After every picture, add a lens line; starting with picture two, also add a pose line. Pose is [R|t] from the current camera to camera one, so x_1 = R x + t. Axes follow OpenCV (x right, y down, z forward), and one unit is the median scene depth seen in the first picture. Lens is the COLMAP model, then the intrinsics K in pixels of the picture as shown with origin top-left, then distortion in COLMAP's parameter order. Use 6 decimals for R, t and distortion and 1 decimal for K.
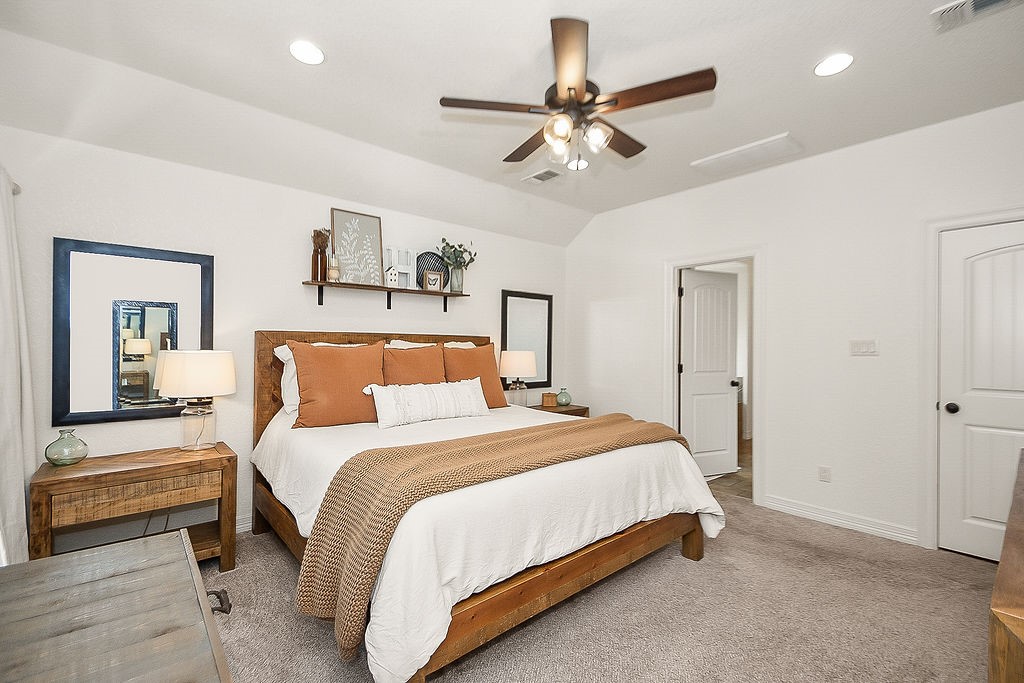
lens RADIAL K [[447.5, 0, 515.9], [0, 447.5, 344.4], [0, 0, 1]] dist [0.028160, -0.014806]
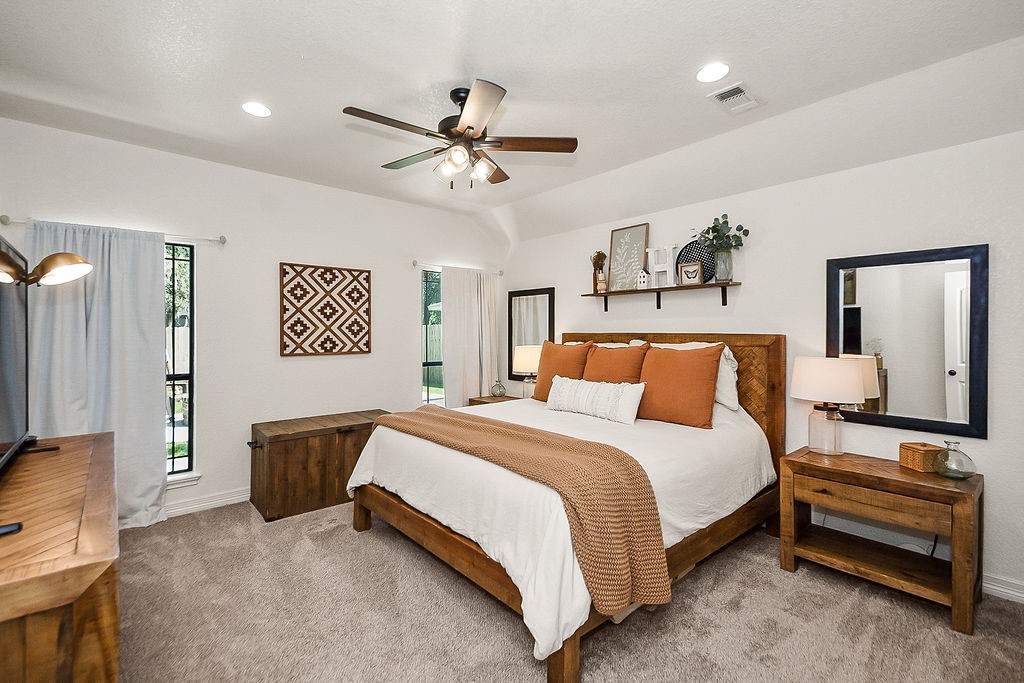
lens RADIAL K [[447.5, 0, 515.9], [0, 447.5, 344.4], [0, 0, 1]] dist [0.028160, -0.014806]
pose [[0.022336, 0.002867, -0.999746, 0.753512], [-0.018083, 0.999833, 0.002463, 0.004156], [0.999587, 0.018024, 0.022384, 0.686574]]
